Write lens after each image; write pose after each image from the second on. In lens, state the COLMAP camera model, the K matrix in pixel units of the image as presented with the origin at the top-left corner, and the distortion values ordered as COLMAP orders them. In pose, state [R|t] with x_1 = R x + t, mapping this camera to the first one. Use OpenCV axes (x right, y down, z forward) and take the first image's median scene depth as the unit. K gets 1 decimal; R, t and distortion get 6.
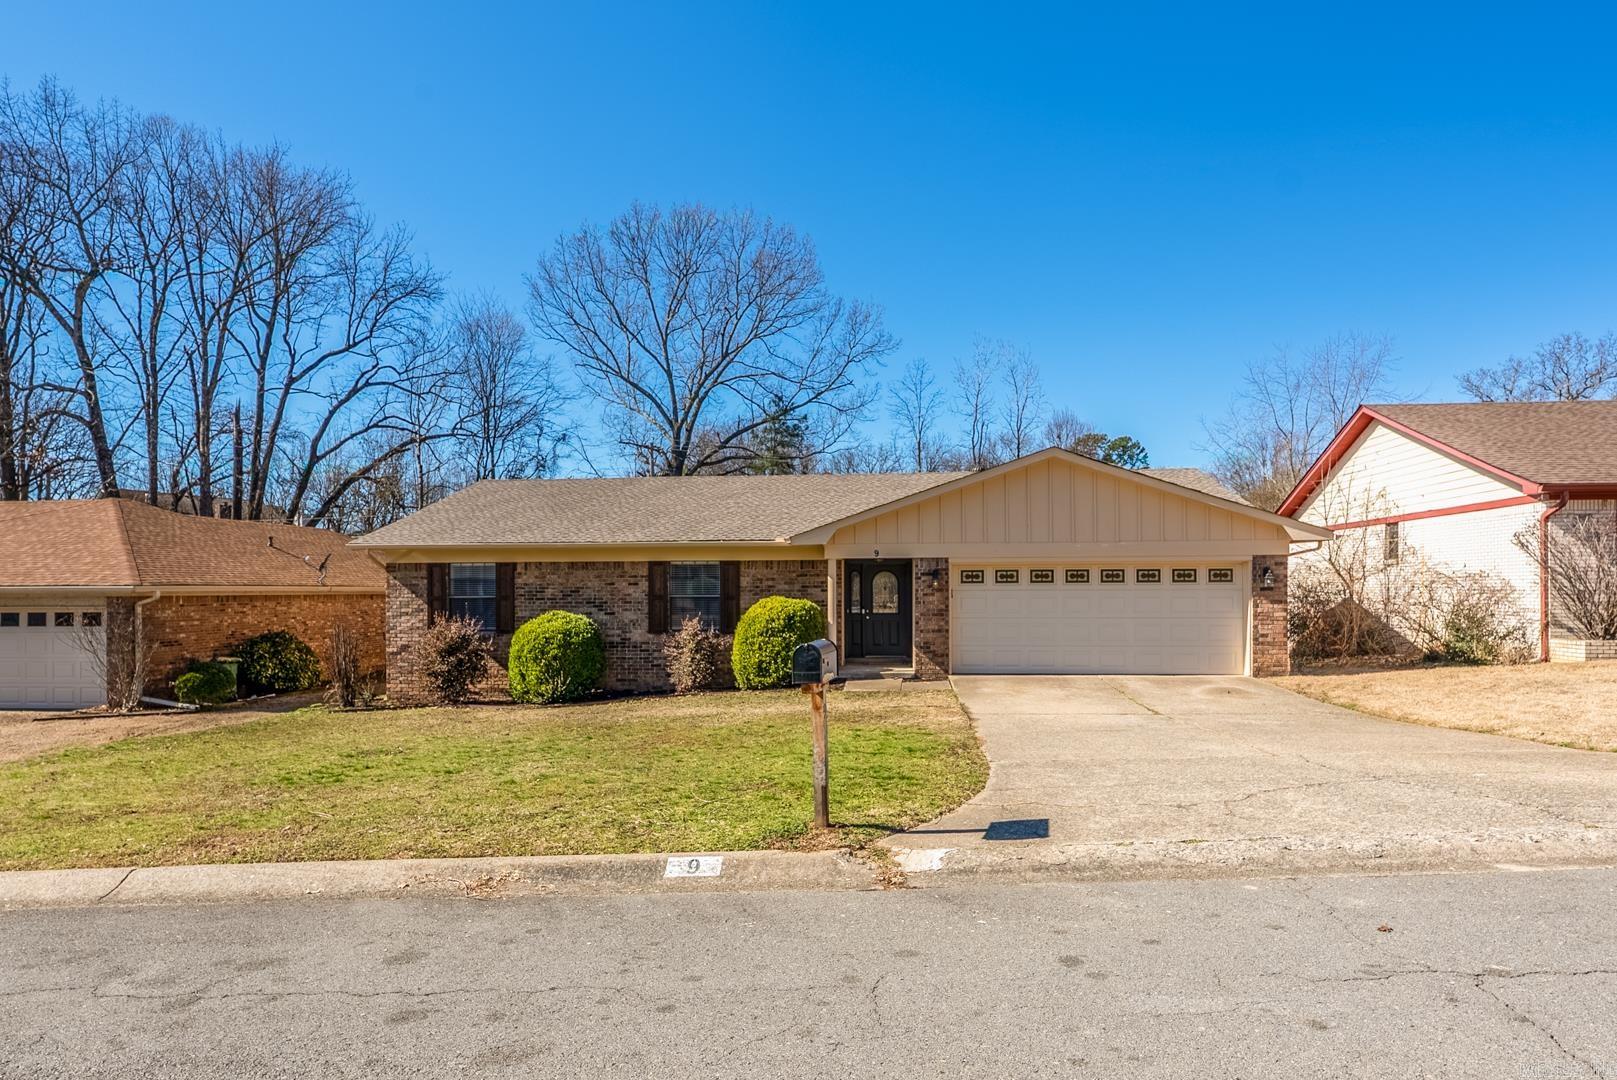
lens RADIAL K [[1019.7, 0, 783.6], [0, 1019.7, 593.2], [0, 0, 1]] dist [-0.008989, -0.000960]
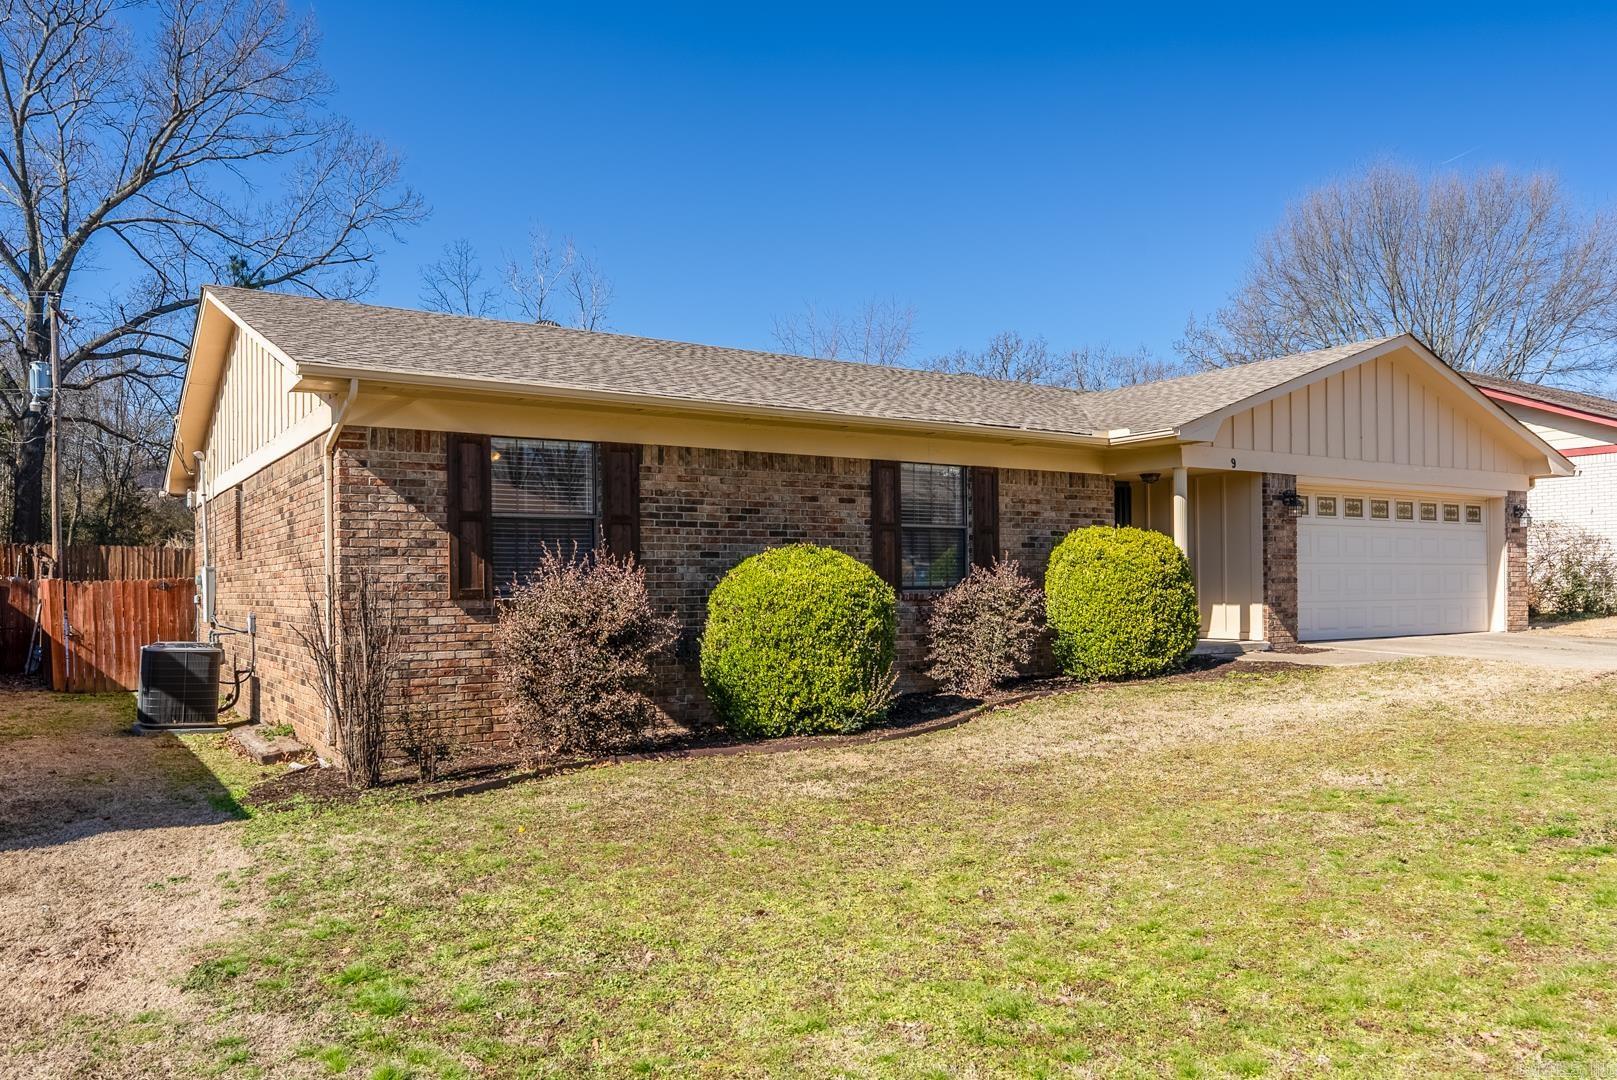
lens RADIAL K [[1222.7, 0, 776.1], [0, 1222.7, 600.6], [0, 0, 1]] dist [-0.003736, -0.002070]
pose [[0.762031, -0.008264, 0.647488, -0.590477], [0.009869, 0.999951, 0.001147, 0.042095], [-0.647466, 0.005515, 0.762075, 0.540161]]
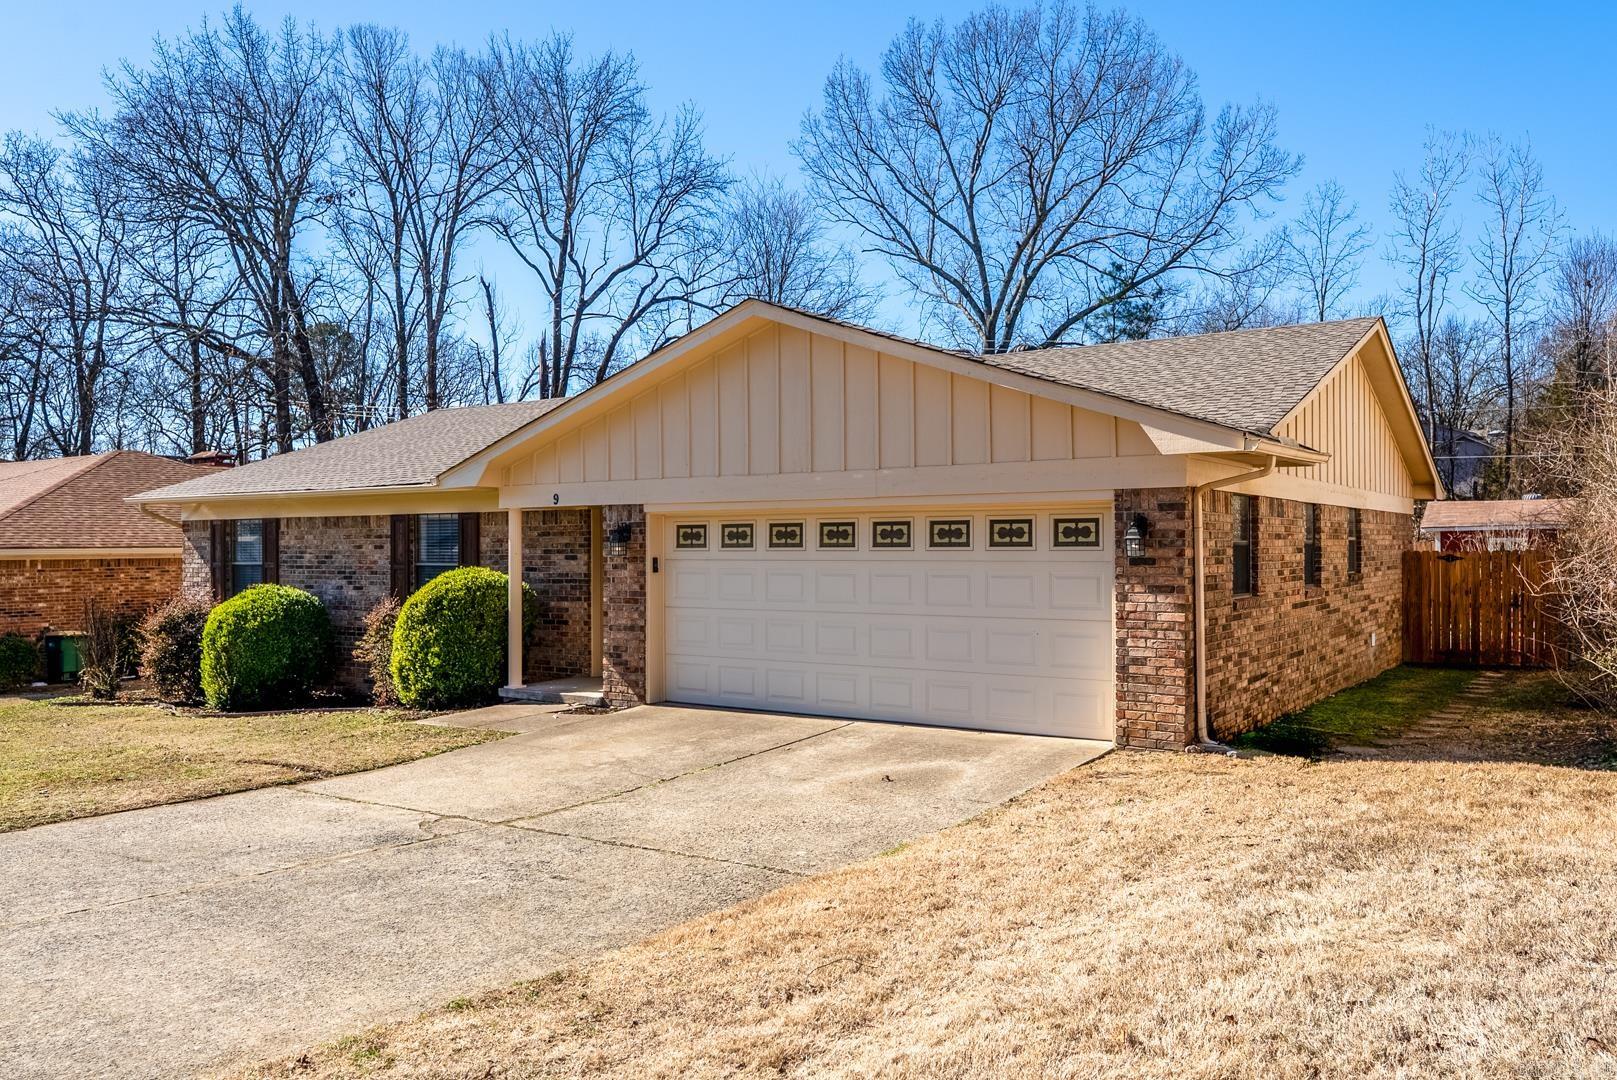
lens RADIAL K [[1274.6, 0, 813.4], [0, 1274.6, 543.2], [0, 0, 1]] dist [-0.003134, -0.002244]
pose [[0.880295, -0.000999, -0.474427, 0.541075], [0.000183, 0.999998, -0.001765, -0.010075], [0.474428, 0.001467, 0.880293, 0.364213]]
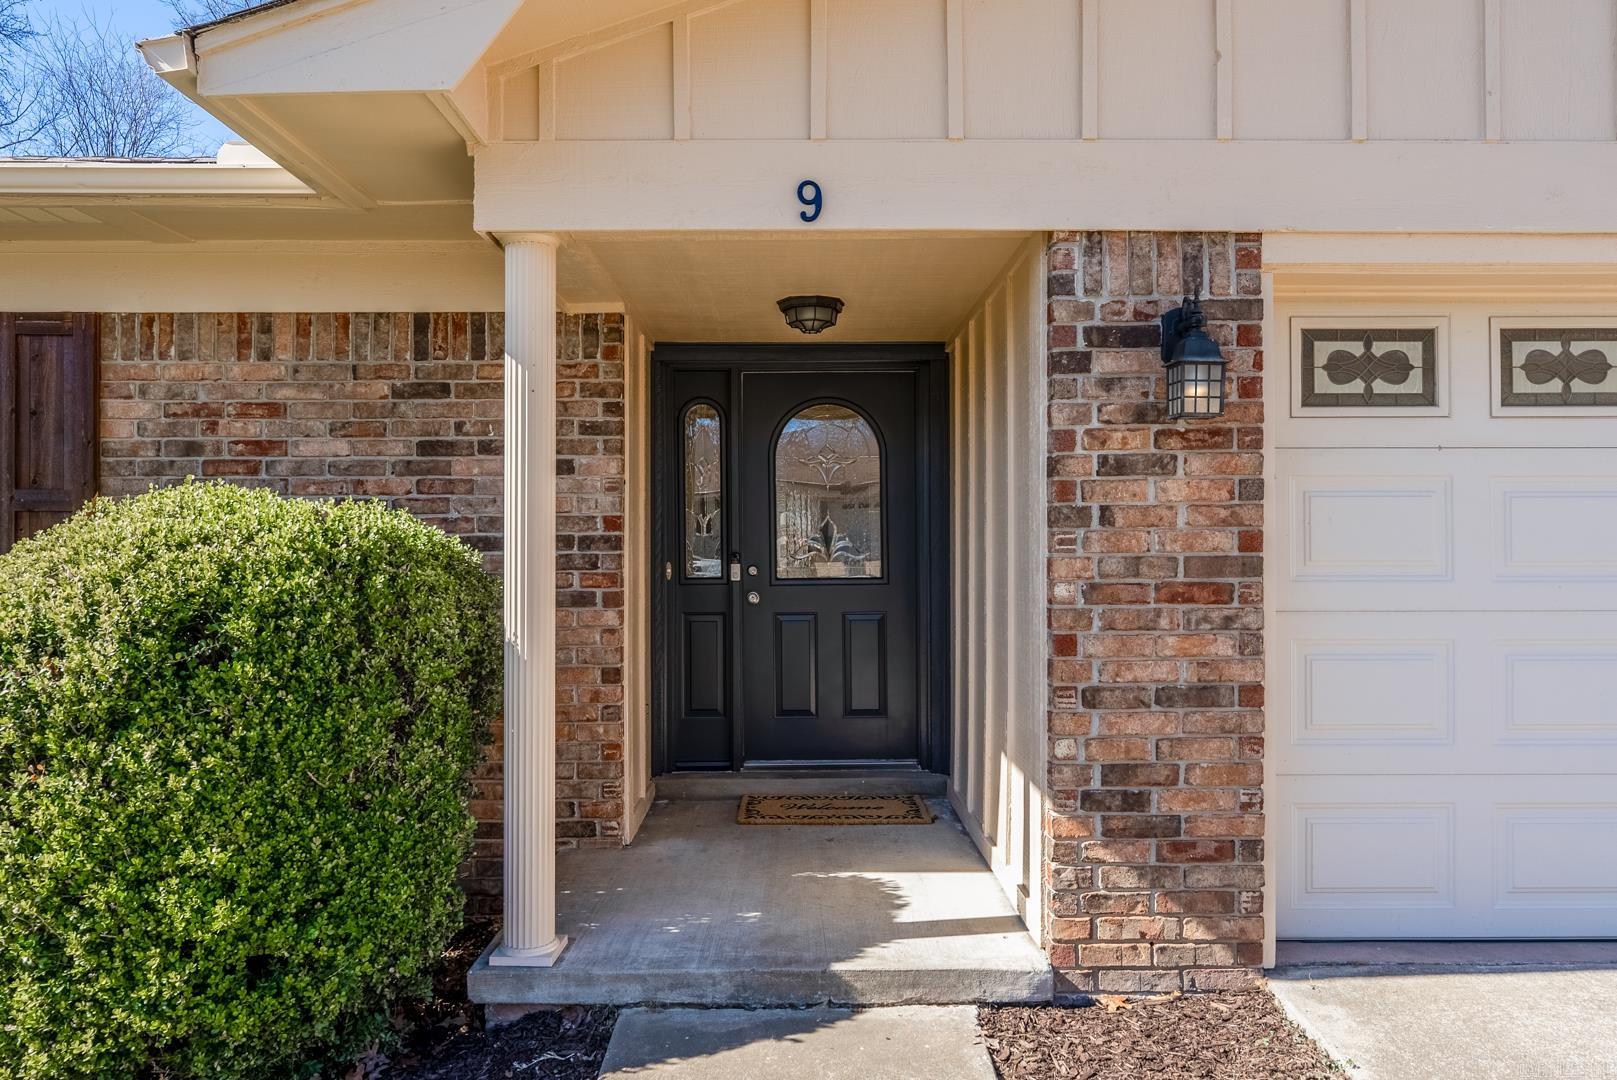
lens RADIAL K [[1152.3, 0, 805.7], [0, 1152.3, 542.8], [0, 0, 1]] dist [0.000217, 0.000773]
pose [[0.991899, 0.001704, 0.127019, 0.062514], [-0.000954, 0.999982, -0.005962, 0.013035], [-0.127027, 0.005793, 0.991882, 0.755477]]
